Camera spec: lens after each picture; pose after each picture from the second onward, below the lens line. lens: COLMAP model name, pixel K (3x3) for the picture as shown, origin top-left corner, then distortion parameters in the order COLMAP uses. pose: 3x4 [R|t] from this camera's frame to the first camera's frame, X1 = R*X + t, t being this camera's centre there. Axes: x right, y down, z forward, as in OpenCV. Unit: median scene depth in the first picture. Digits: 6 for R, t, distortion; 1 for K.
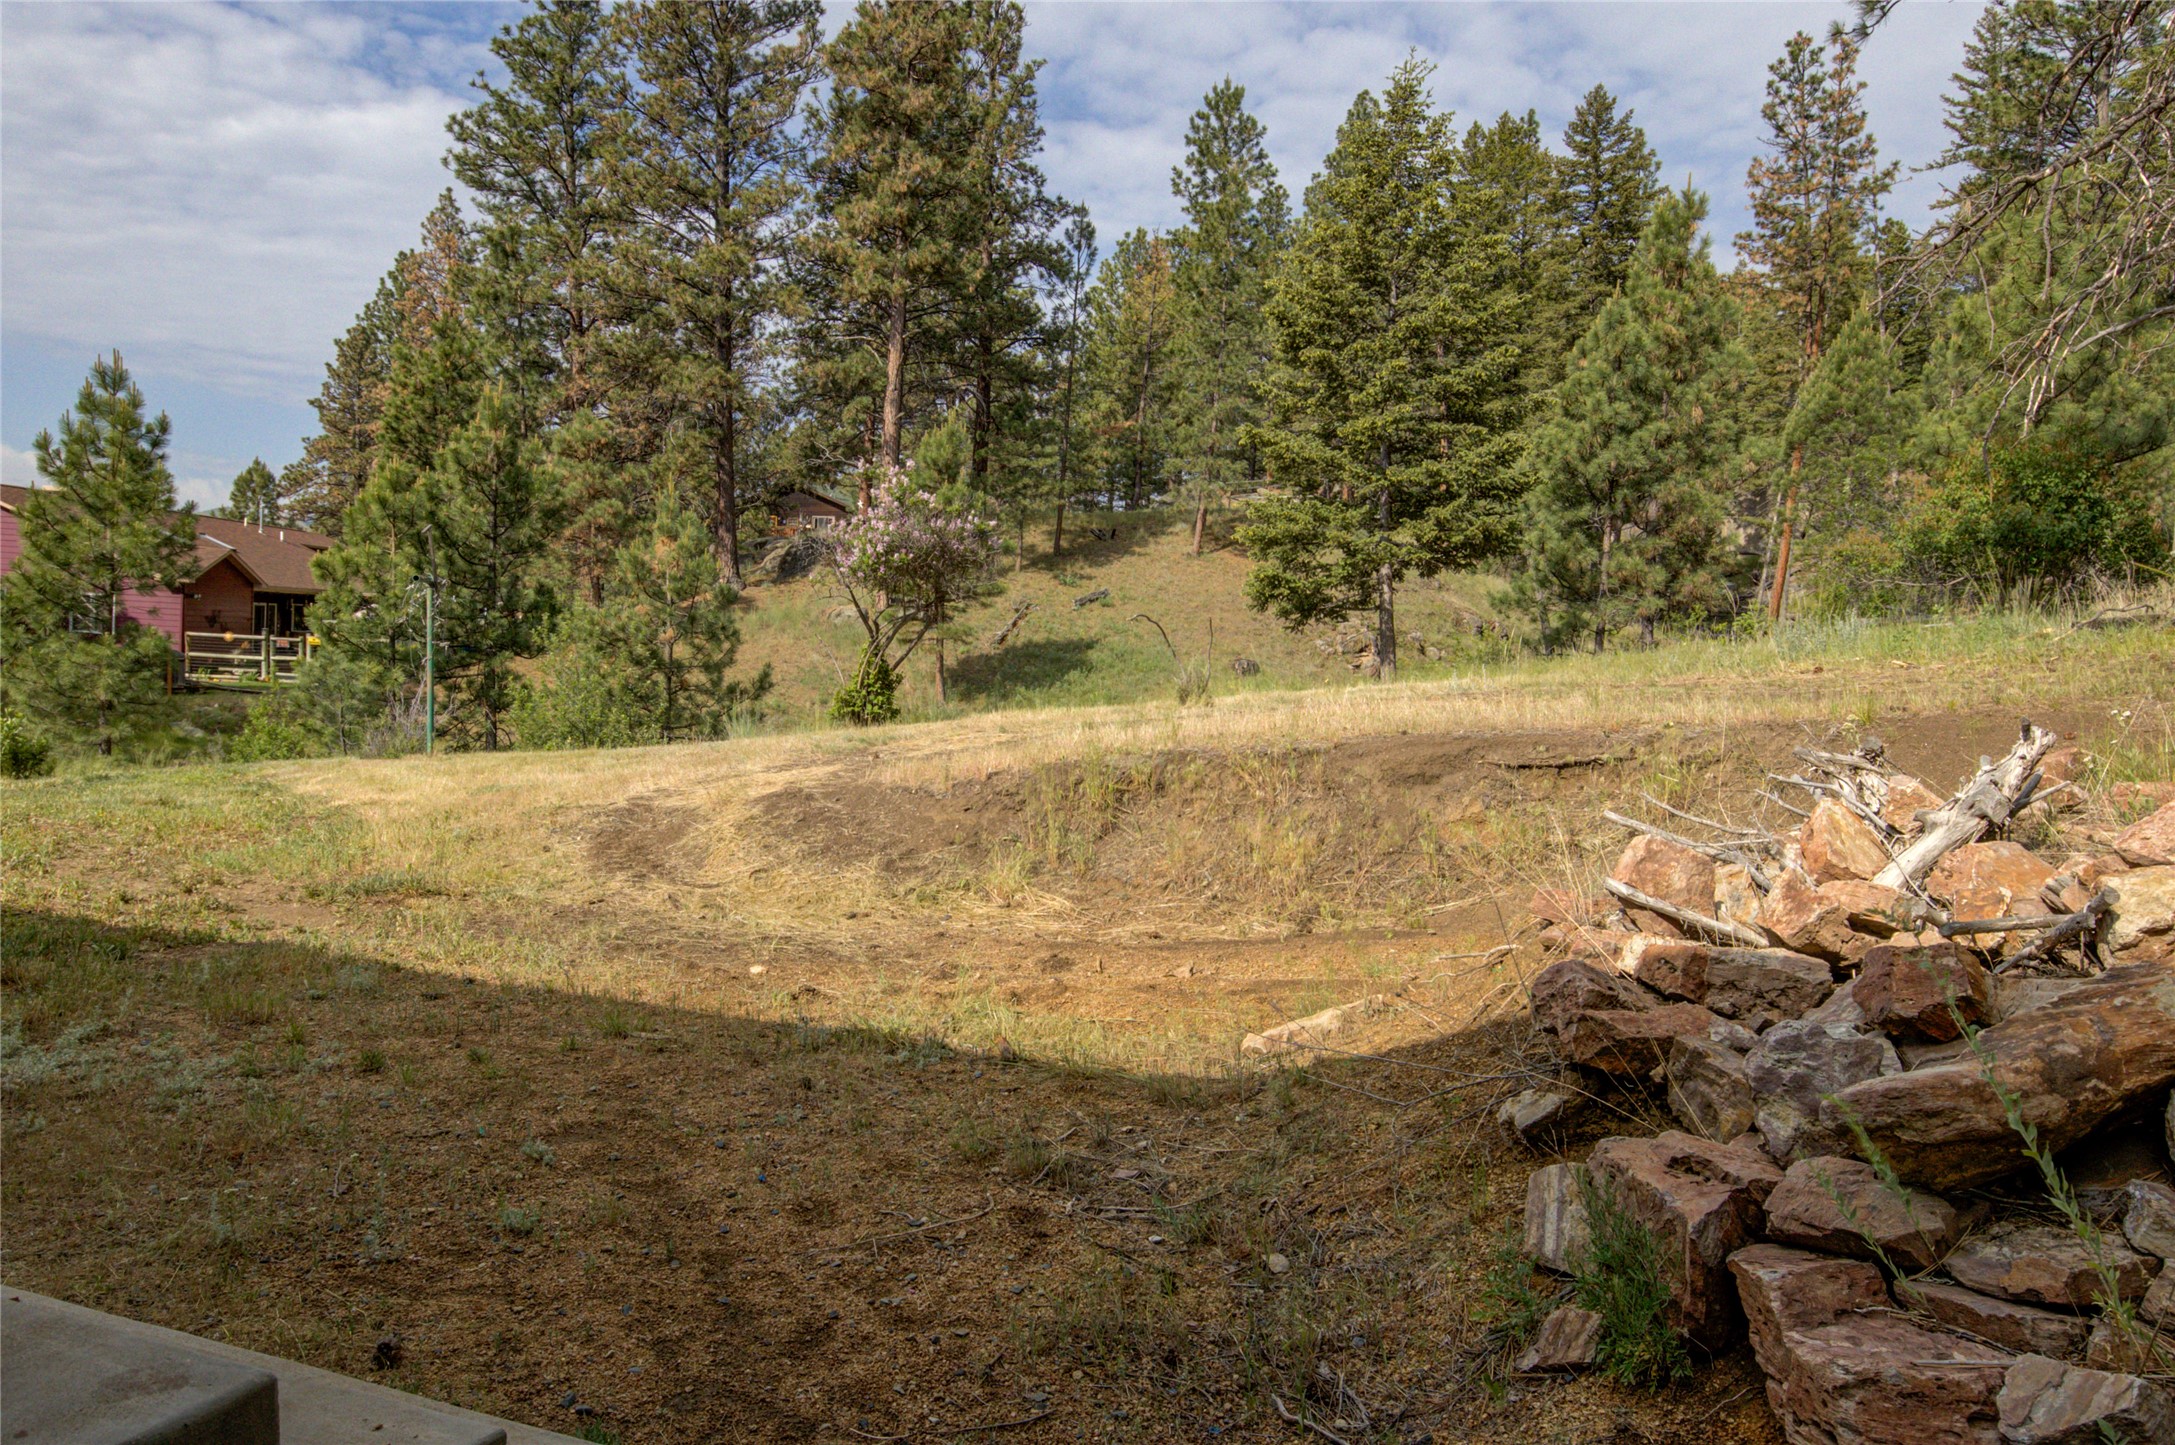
lens RADIAL K [[1608.3, 0, 1085.6], [0, 1608.3, 727.1], [0, 0, 1]] dist [0.006313, 0.001349]
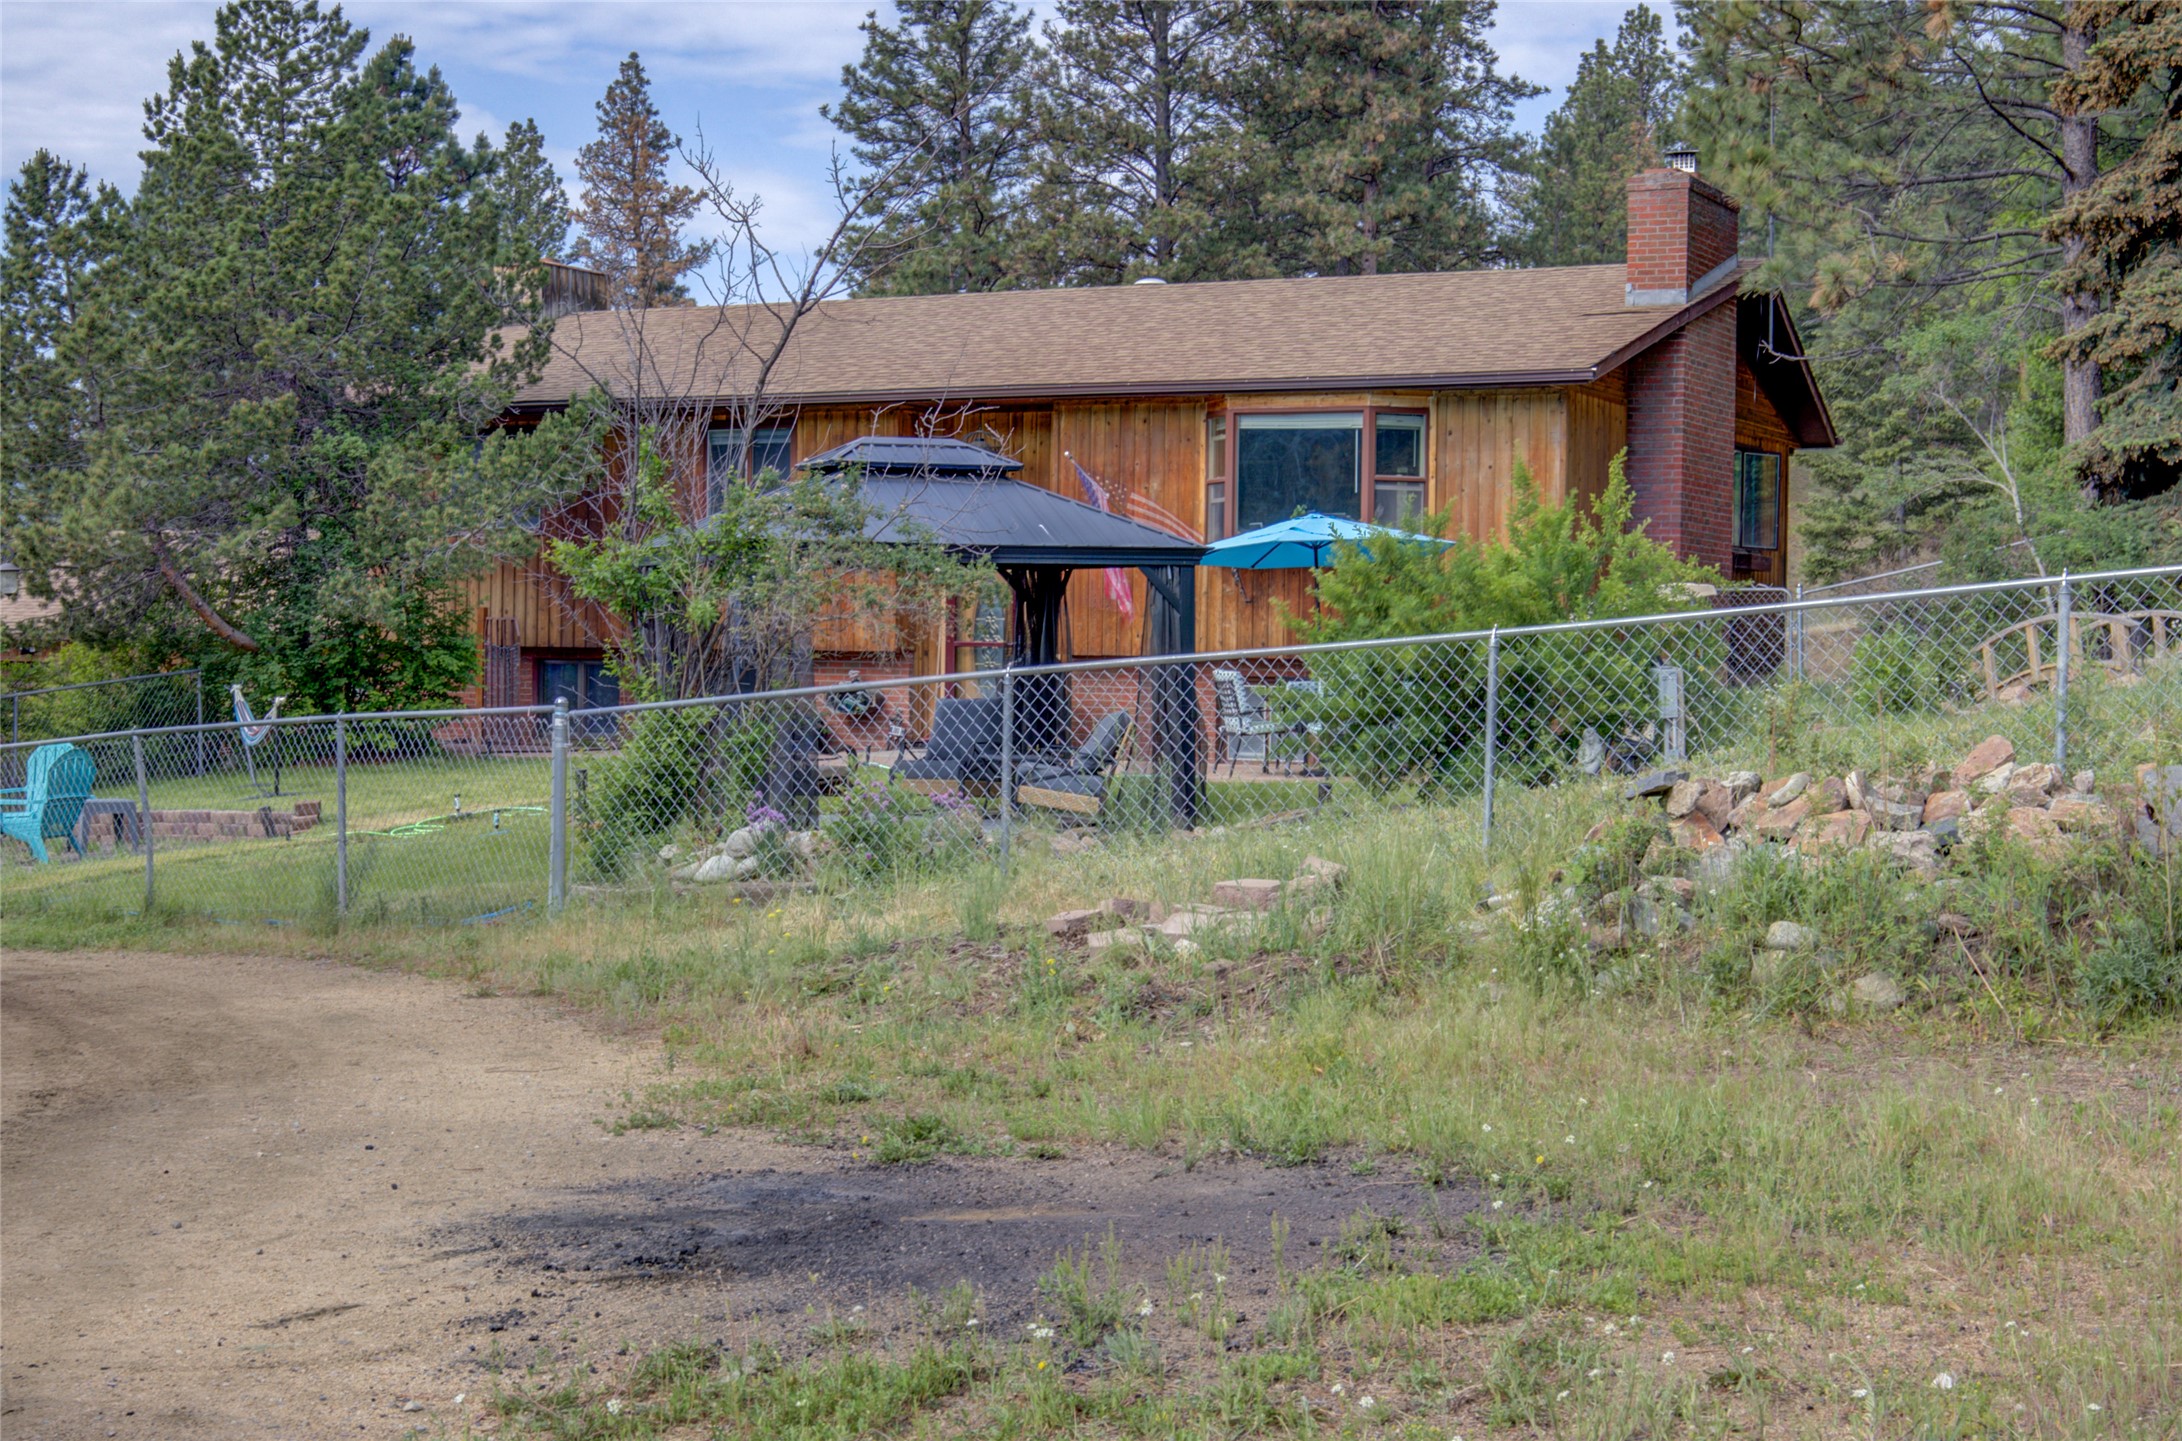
lens RADIAL K [[3035.4, 0, 1090.9], [0, 3035.4, 715.2], [0, 0, 1]] dist [-0.045059, 0.000000]
pose [[0.992678, -0.039928, -0.113997, -0.077506], [0.036151, 0.998733, -0.035011, 0.039450], [0.115250, 0.030633, 0.992864, -0.596754]]
